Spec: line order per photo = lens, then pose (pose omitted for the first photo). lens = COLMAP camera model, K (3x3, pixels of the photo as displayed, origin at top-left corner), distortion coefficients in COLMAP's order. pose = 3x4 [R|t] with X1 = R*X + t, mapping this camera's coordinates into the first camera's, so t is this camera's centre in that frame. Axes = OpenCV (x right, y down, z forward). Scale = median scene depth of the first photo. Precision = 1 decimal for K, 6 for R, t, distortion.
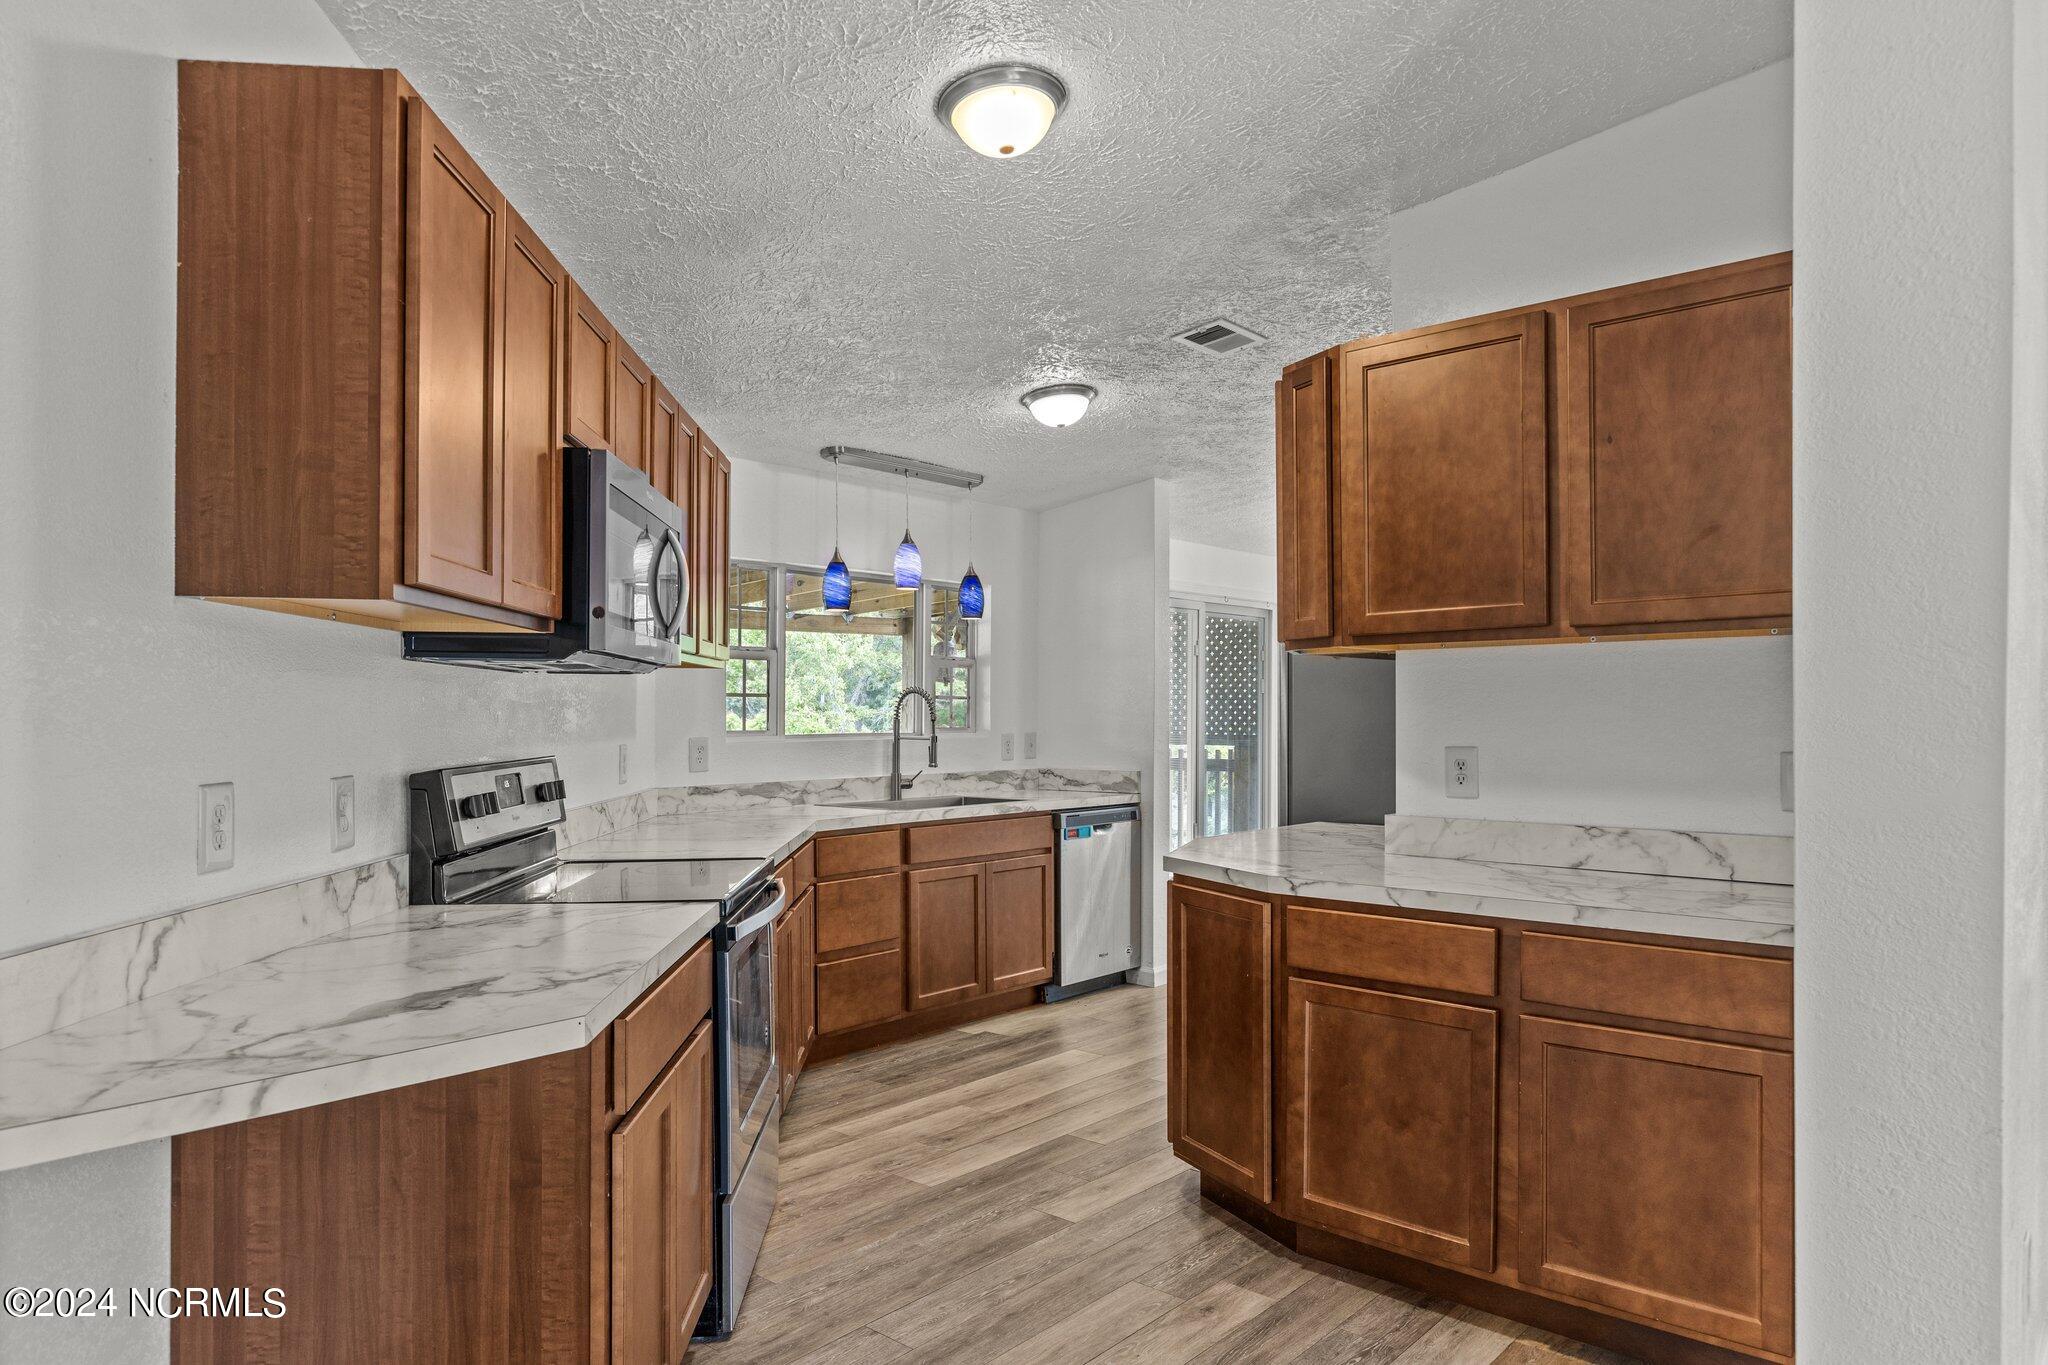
lens RADIAL K [[1256.9, 0, 1017.9], [0, 1256.9, 698.0], [0, 0, 1]] dist [0.003482, -0.002874]
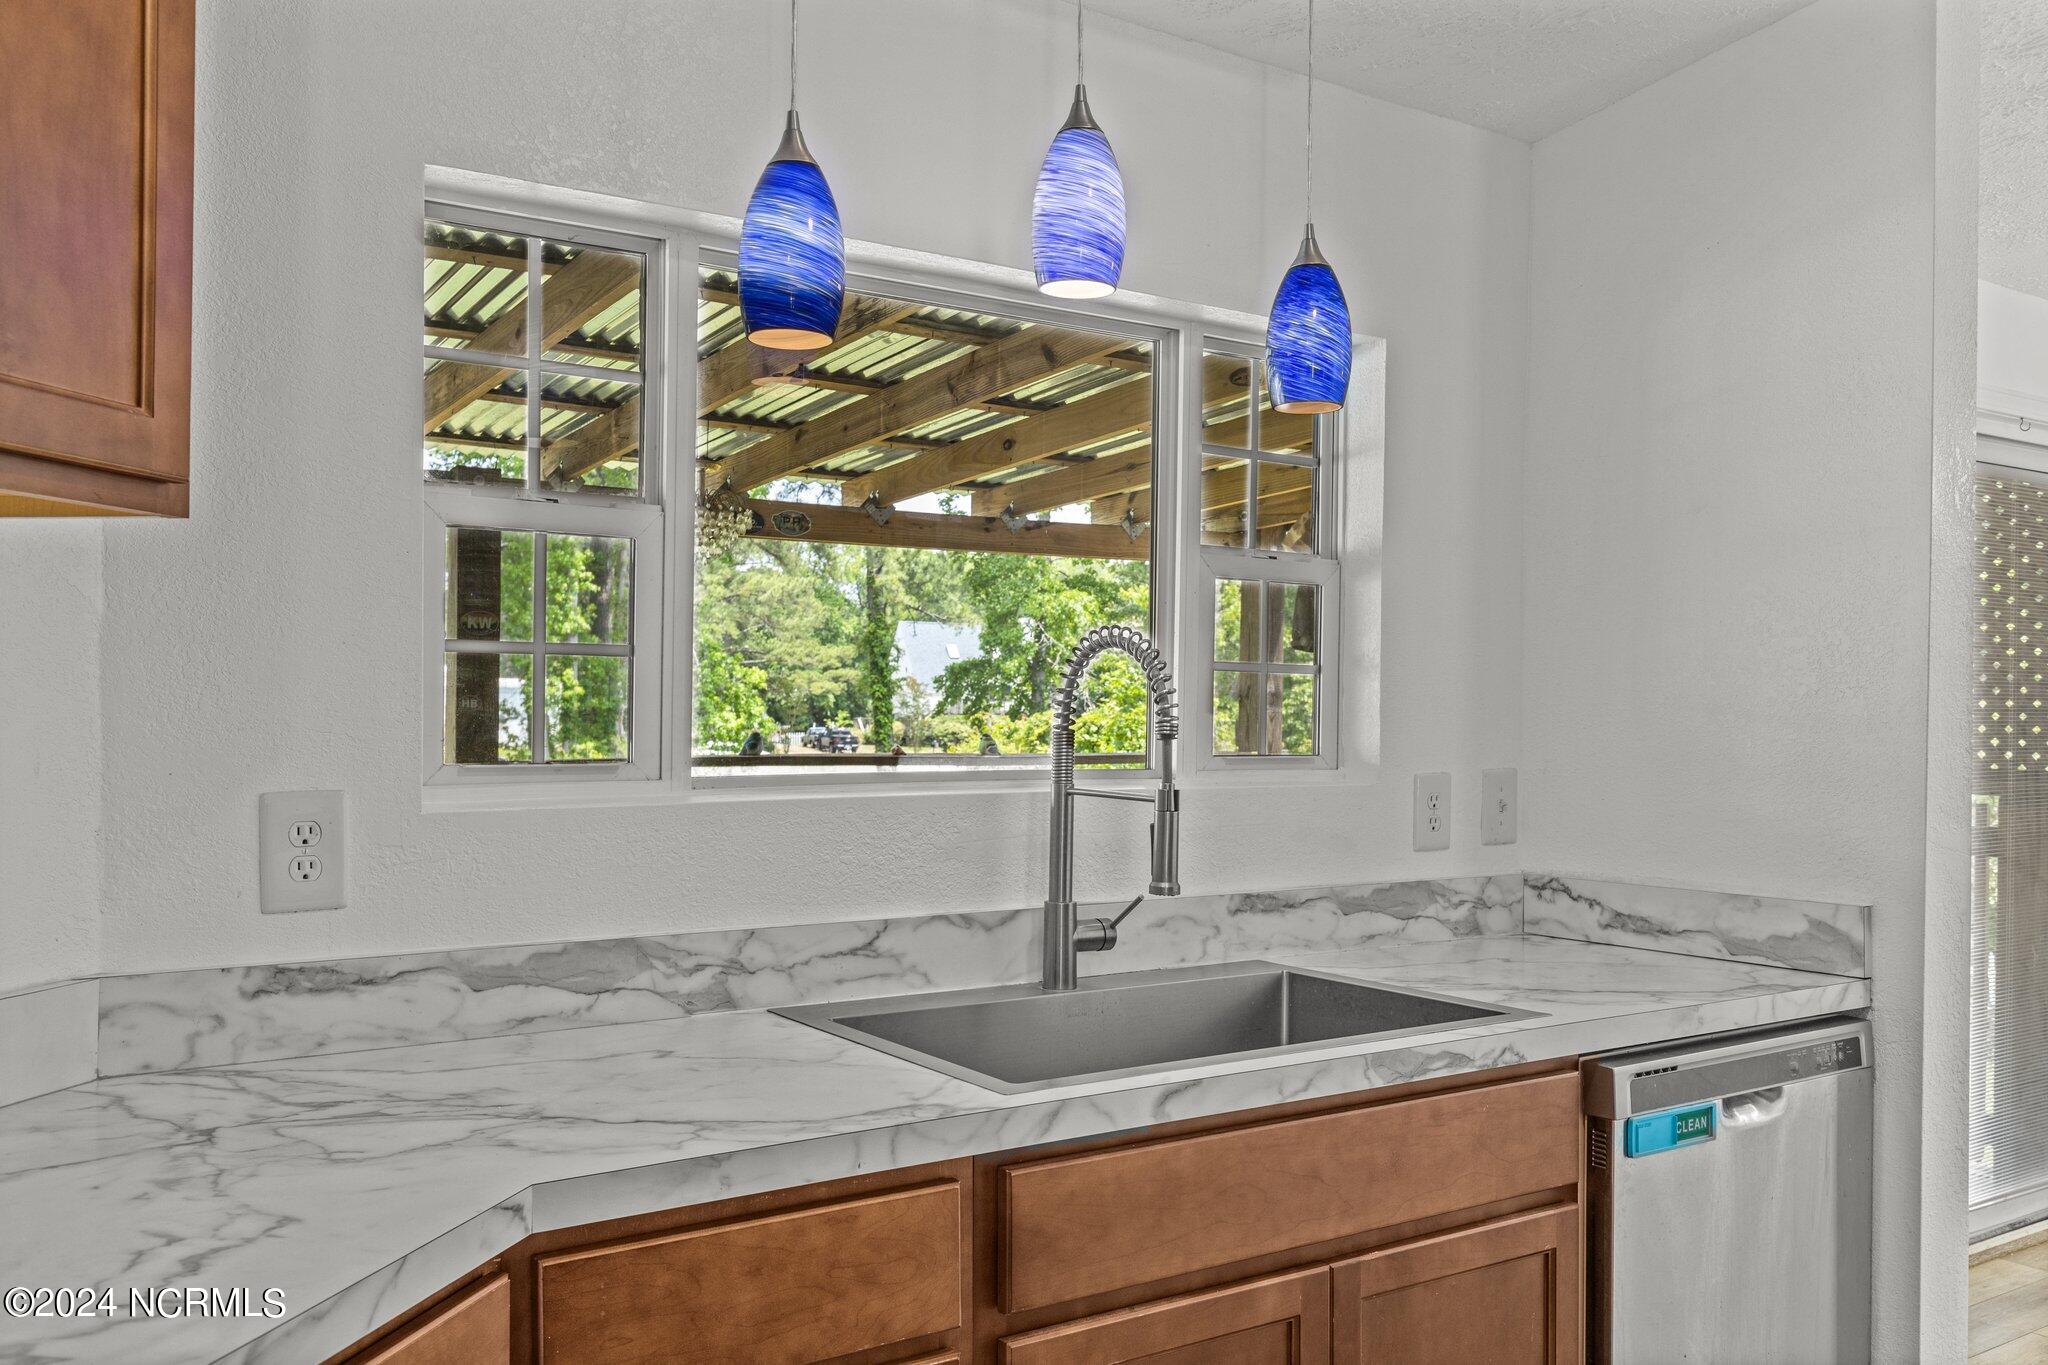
lens RADIAL K [[1650.7, 0, 1025.0], [0, 1650.7, 714.6], [0, 0, 1]] dist [0.002107, 0.001104]
pose [[0.966057, 0.009091, -0.258169, 0.001274], [-0.005437, 0.999875, 0.014863, 0.009987], [0.258272, -0.012954, 0.965985, 0.886589]]
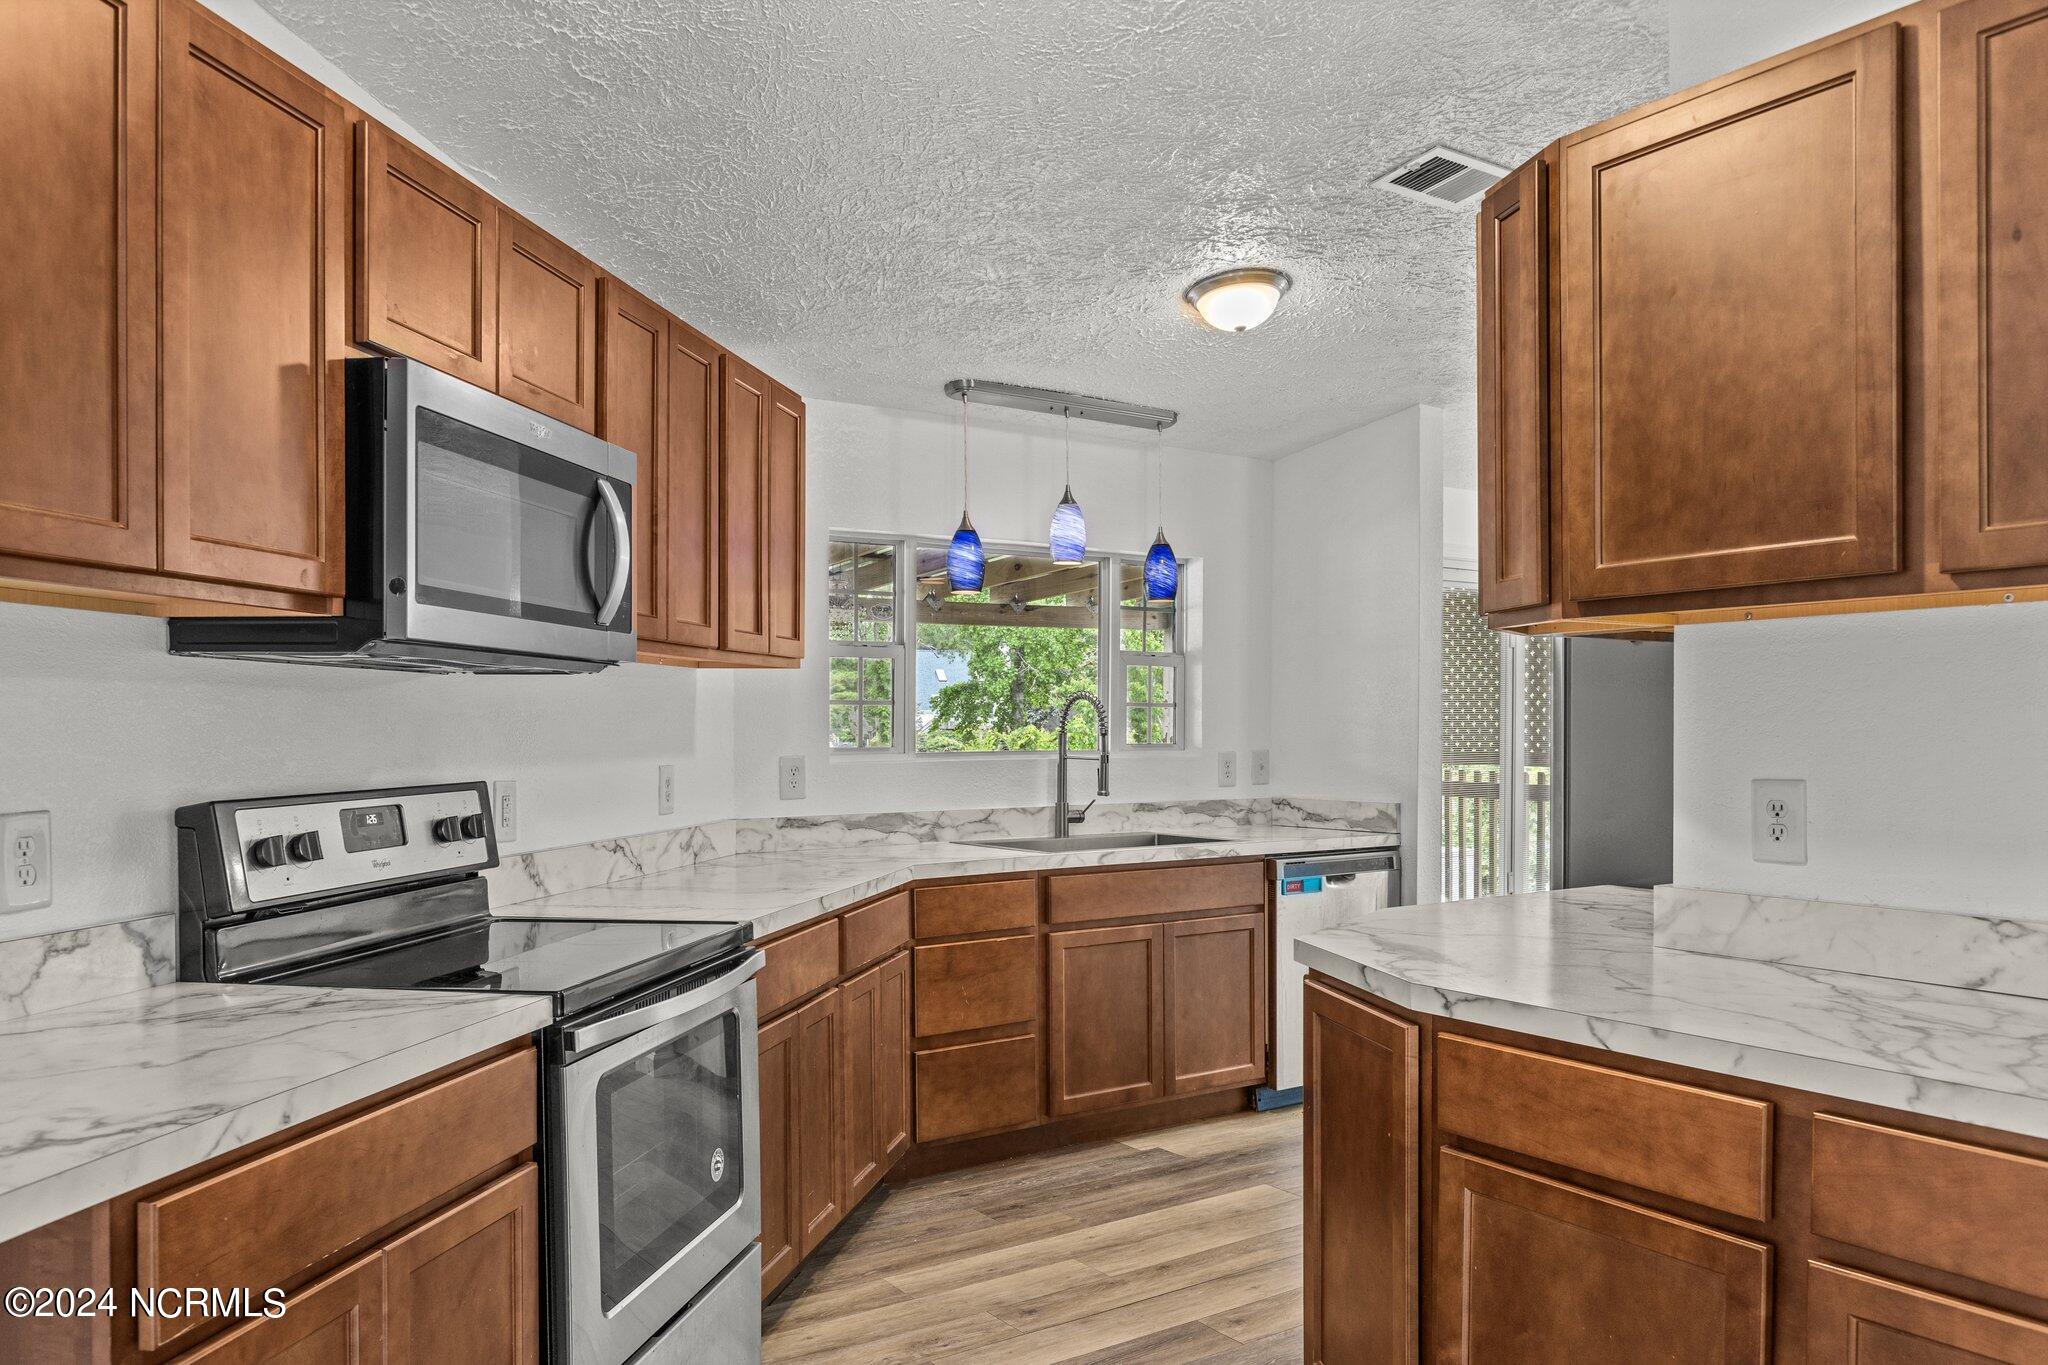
lens RADIAL K [[1448.3, 0, 1018.5], [0, 1448.3, 728.2], [0, 0, 1]] dist [0.000477, -0.001804]
pose [[0.968733, -0.000327, -0.248106, 0.145902], [0.003952, 0.999893, 0.014112, 0.001951], [0.248074, -0.014651, 0.968630, 0.192583]]
